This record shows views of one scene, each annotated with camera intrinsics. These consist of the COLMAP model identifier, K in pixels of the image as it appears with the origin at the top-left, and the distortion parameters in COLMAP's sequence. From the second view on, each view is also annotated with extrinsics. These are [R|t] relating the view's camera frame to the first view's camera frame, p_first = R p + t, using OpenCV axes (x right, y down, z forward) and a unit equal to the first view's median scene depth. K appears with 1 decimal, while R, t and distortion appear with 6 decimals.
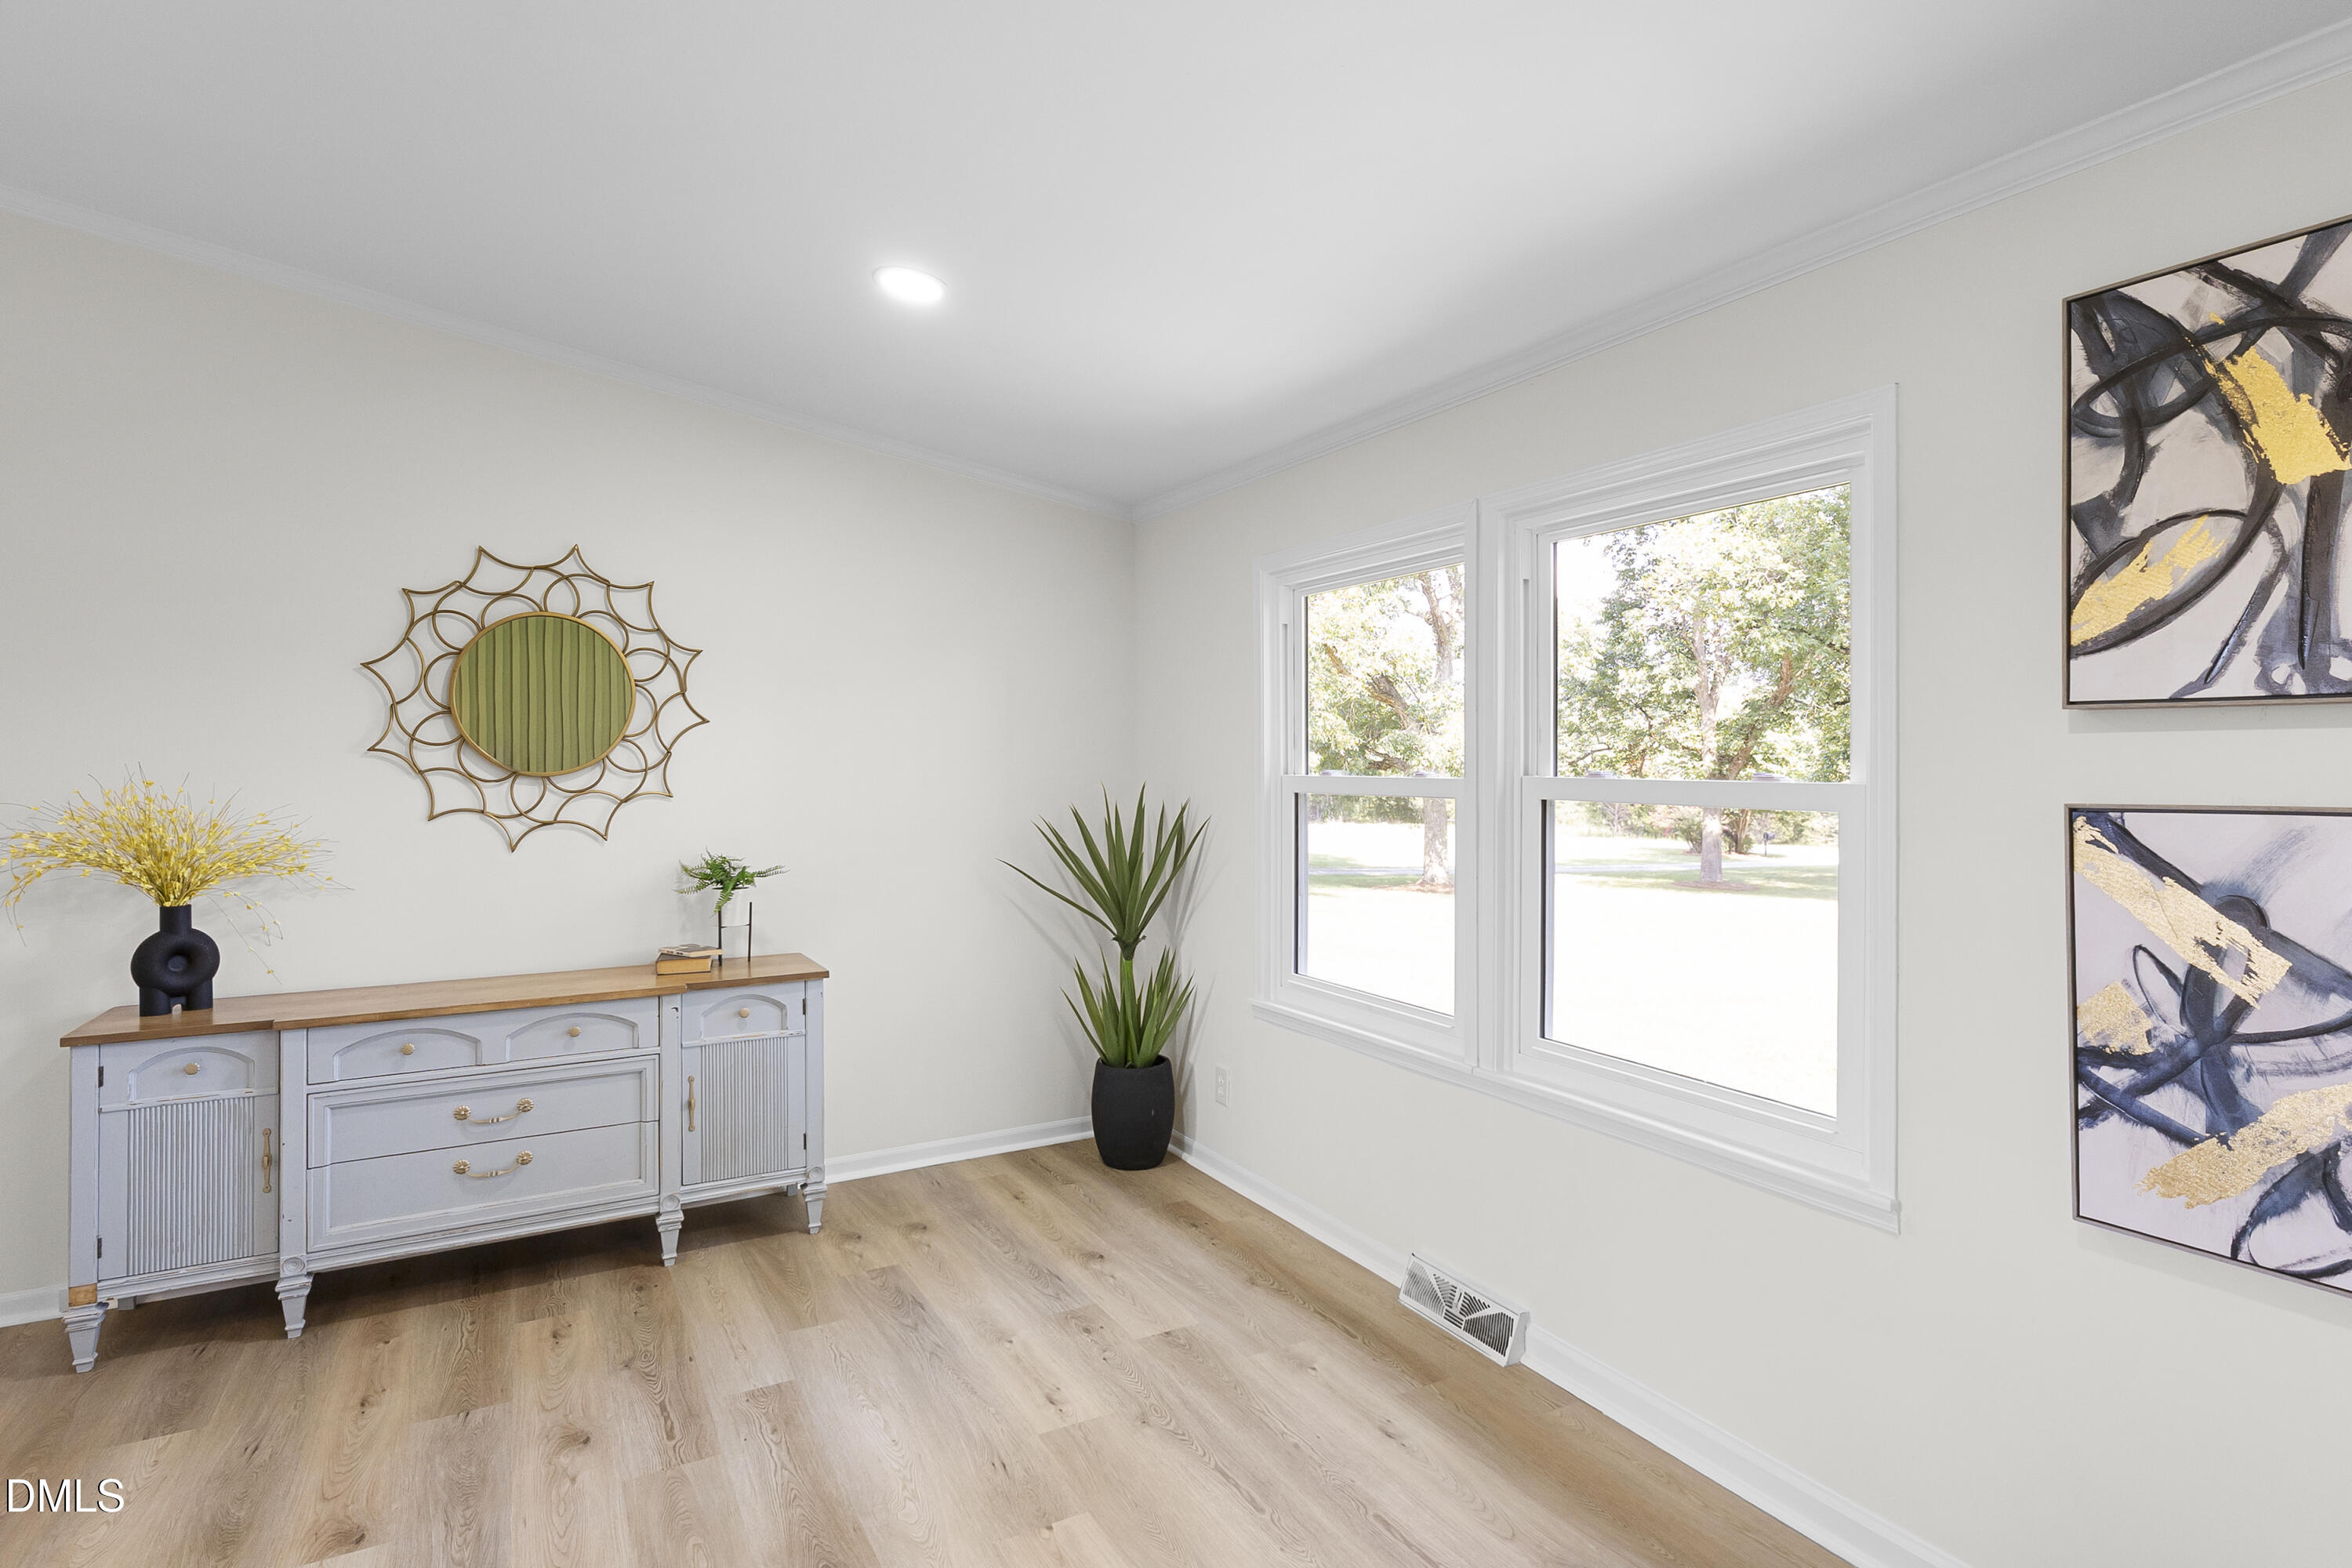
lens RADIAL K [[1194.8, 0, 1198.7], [0, 1194.8, 746.5], [0, 0, 1]] dist [-0.004118, -0.002311]
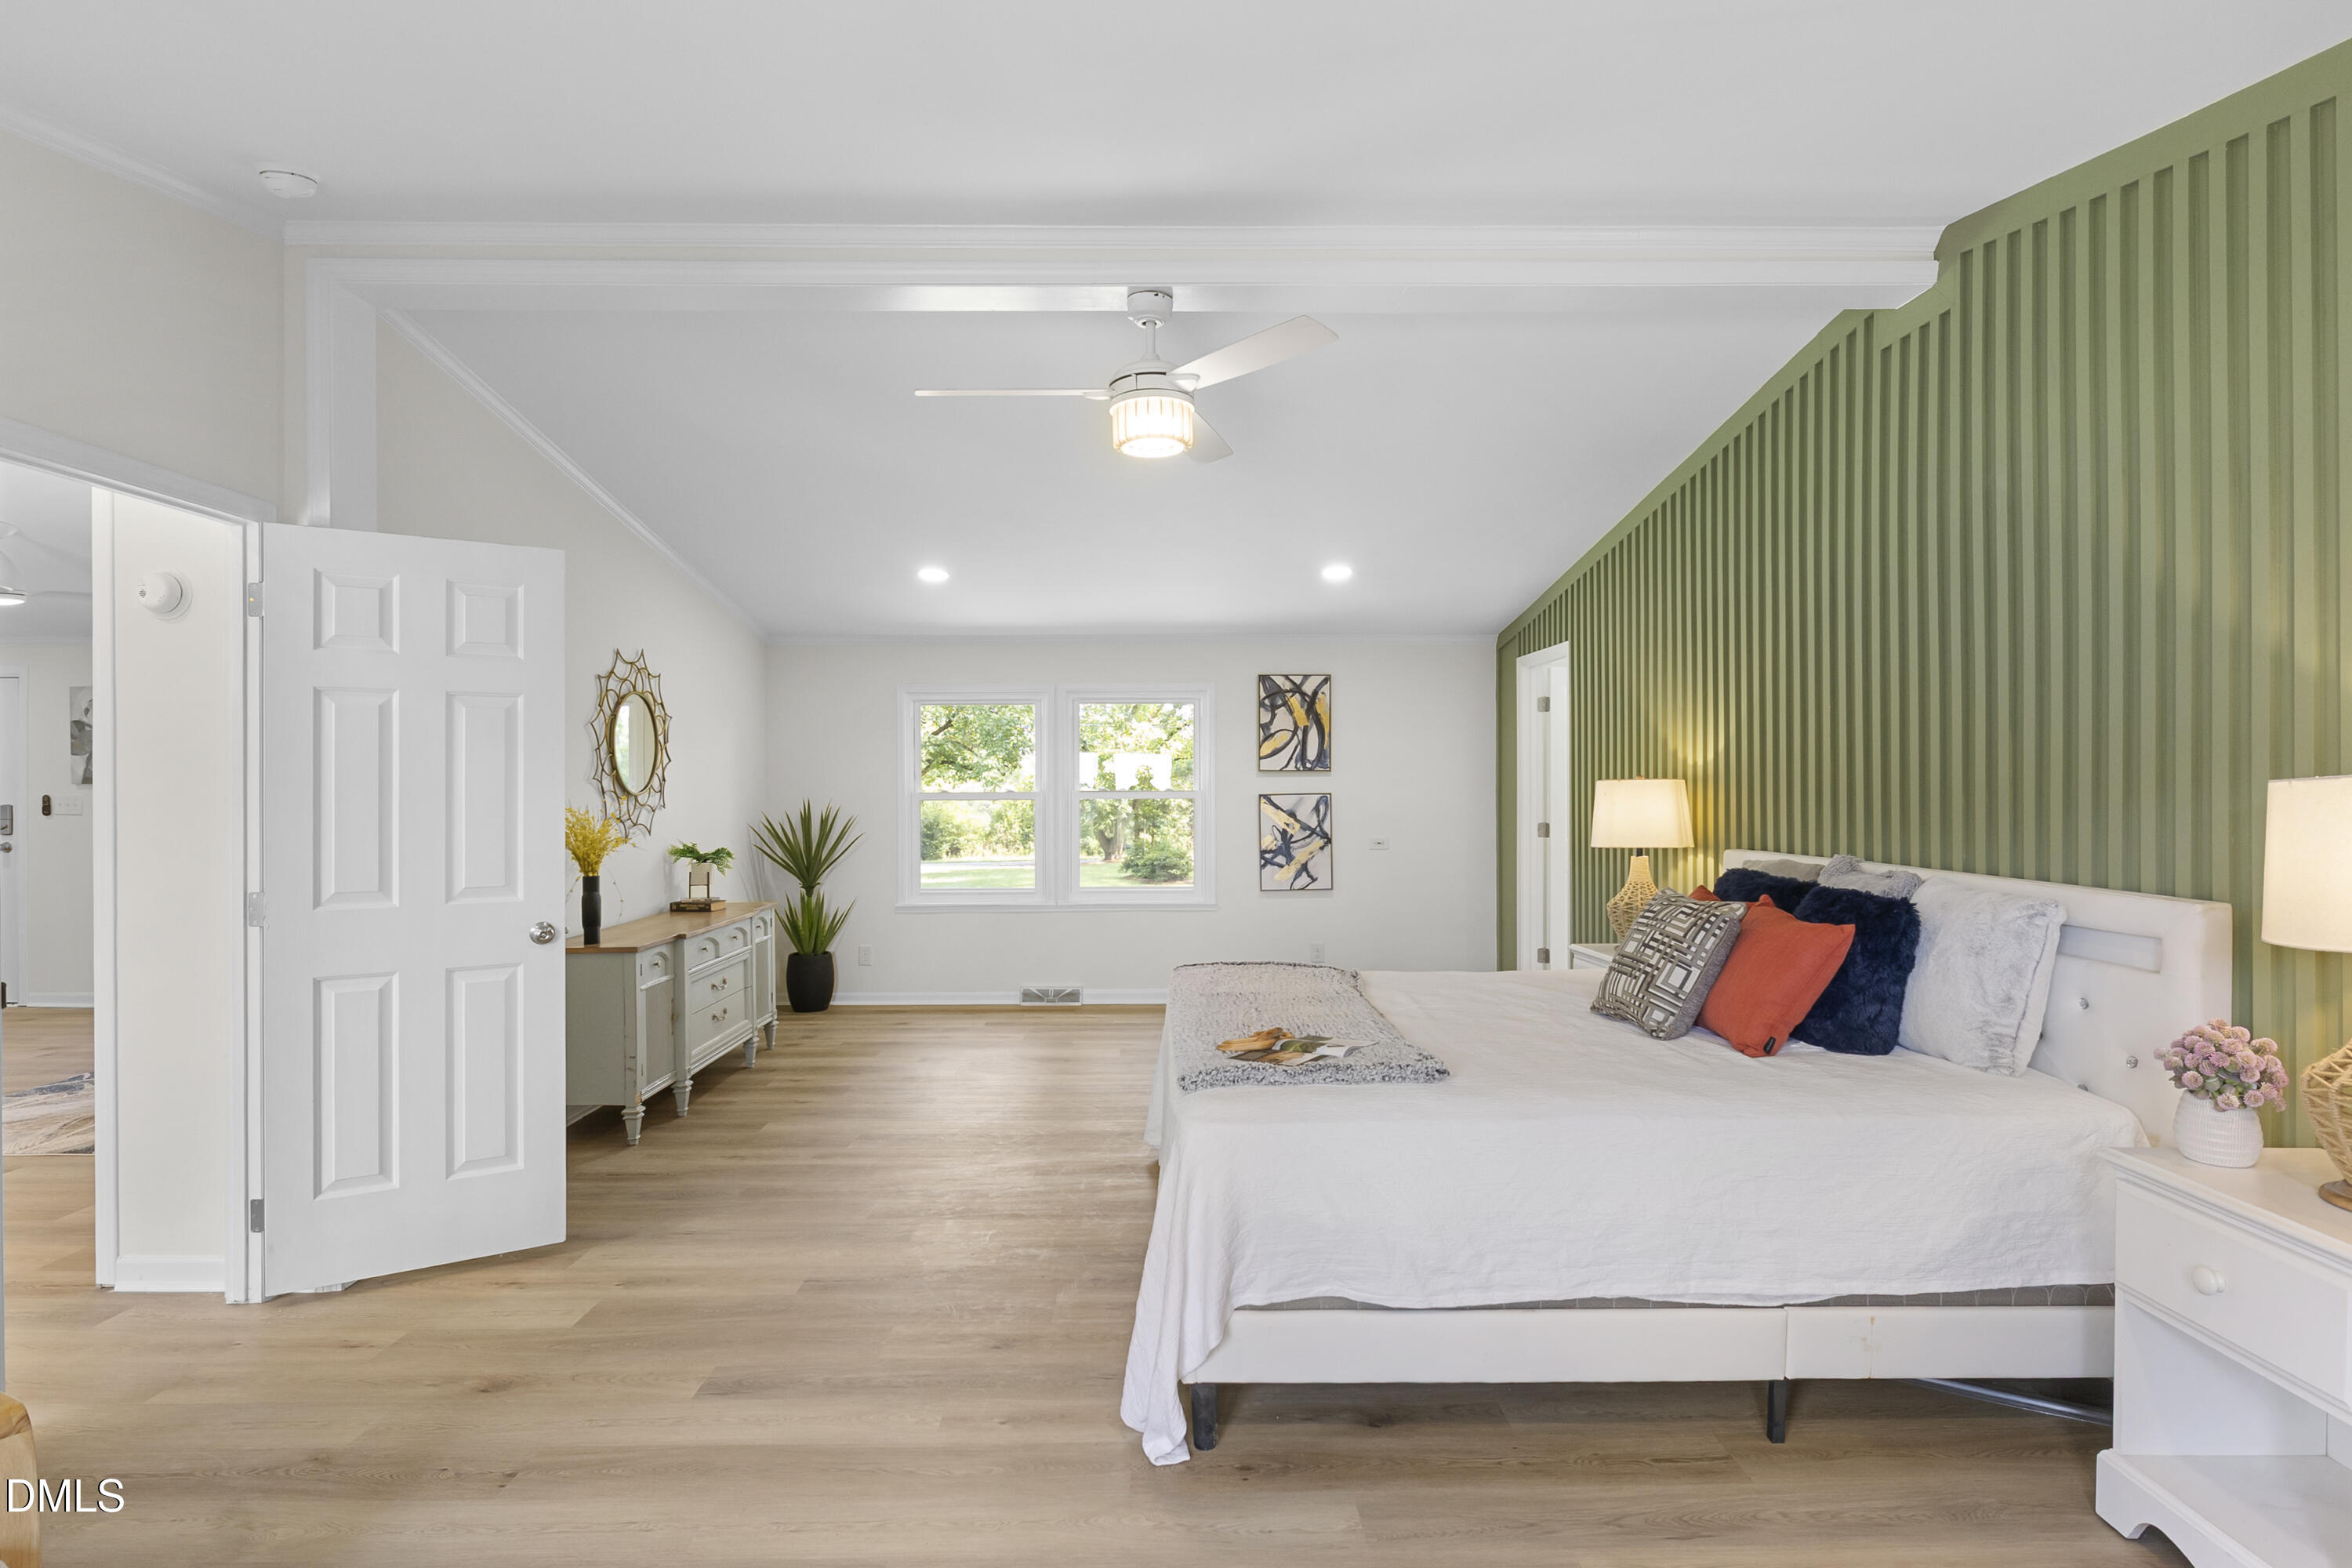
lens RADIAL K [[1194.8, 0, 1181.0], [0, 1194.8, 773.9], [0, 0, 1]] dist [-0.004118, -0.002311]
pose [[0.463618, 0.007243, 0.886006, -3.261808], [-0.007497, 0.999963, -0.004252, -0.002684], [-0.886004, -0.004671, 0.463655, -0.745853]]
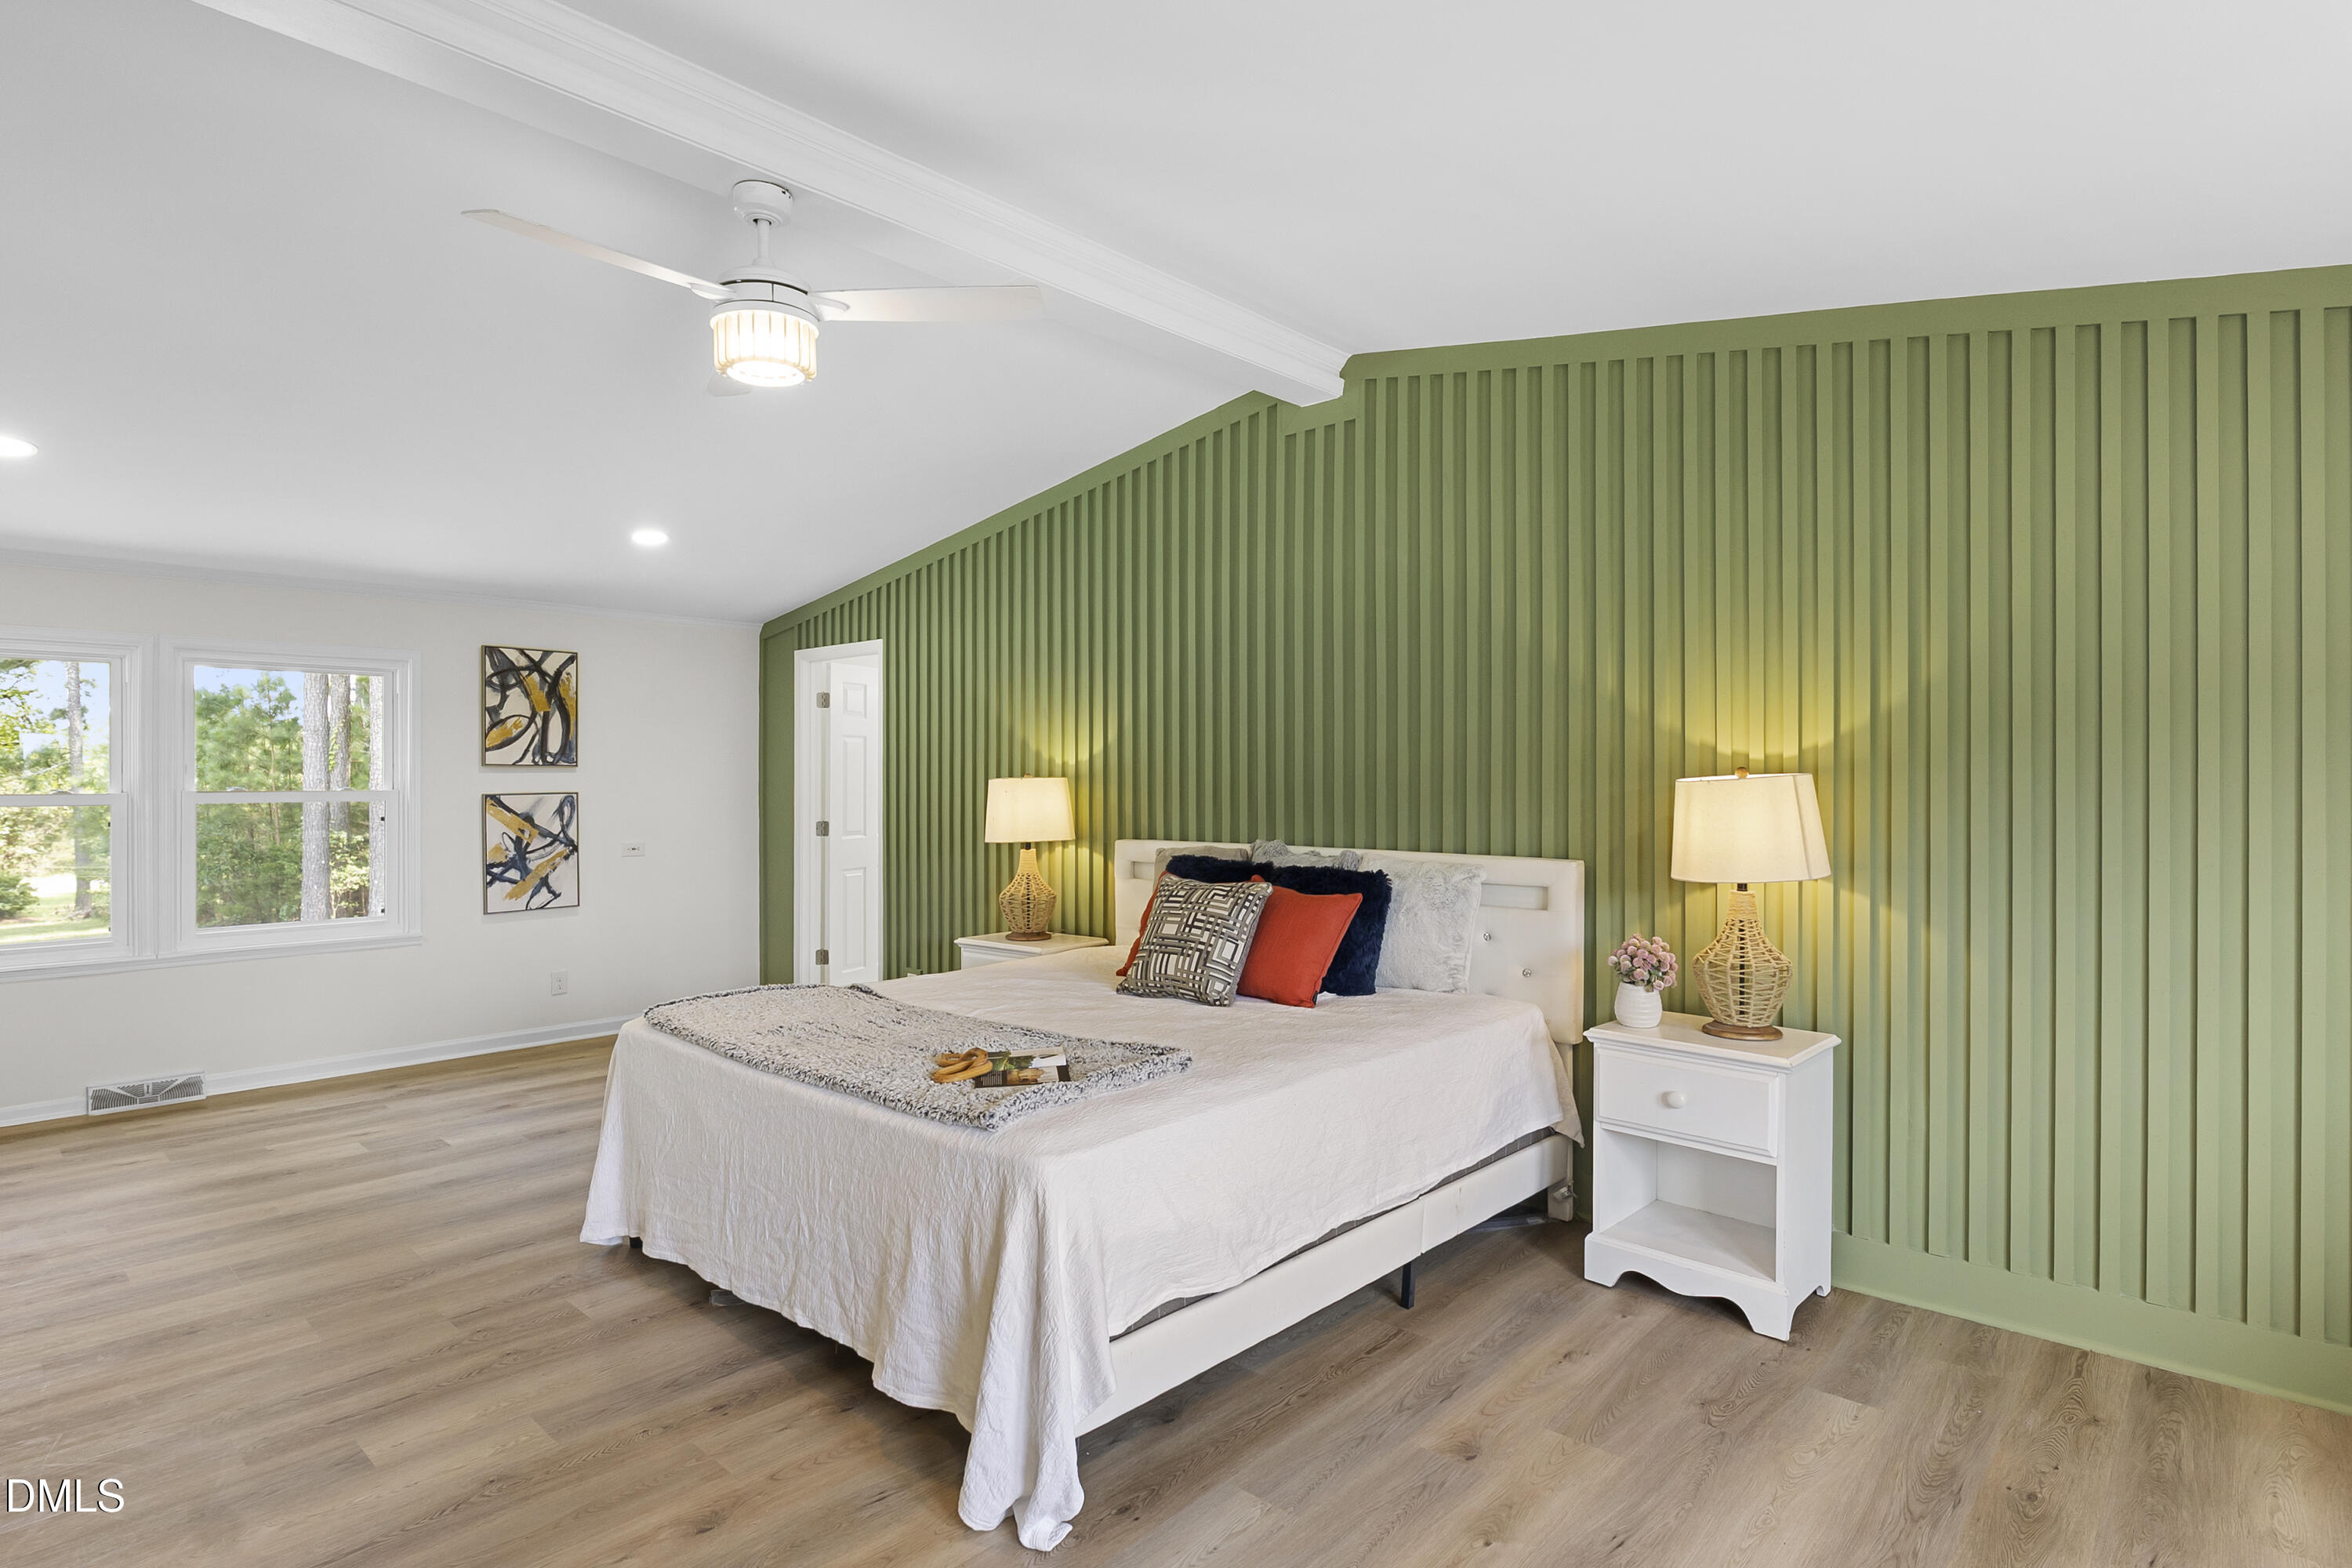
lens RADIAL K [[1194.8, 0, 1189.9], [0, 1194.8, 774.9], [0, 0, 1]] dist [-0.004118, -0.002311]
pose [[-0.323178, 0.003541, 0.946332, -3.255781], [-0.007965, 0.999947, -0.006461, -0.000289], [-0.946305, -0.009626, -0.323132, 0.197449]]
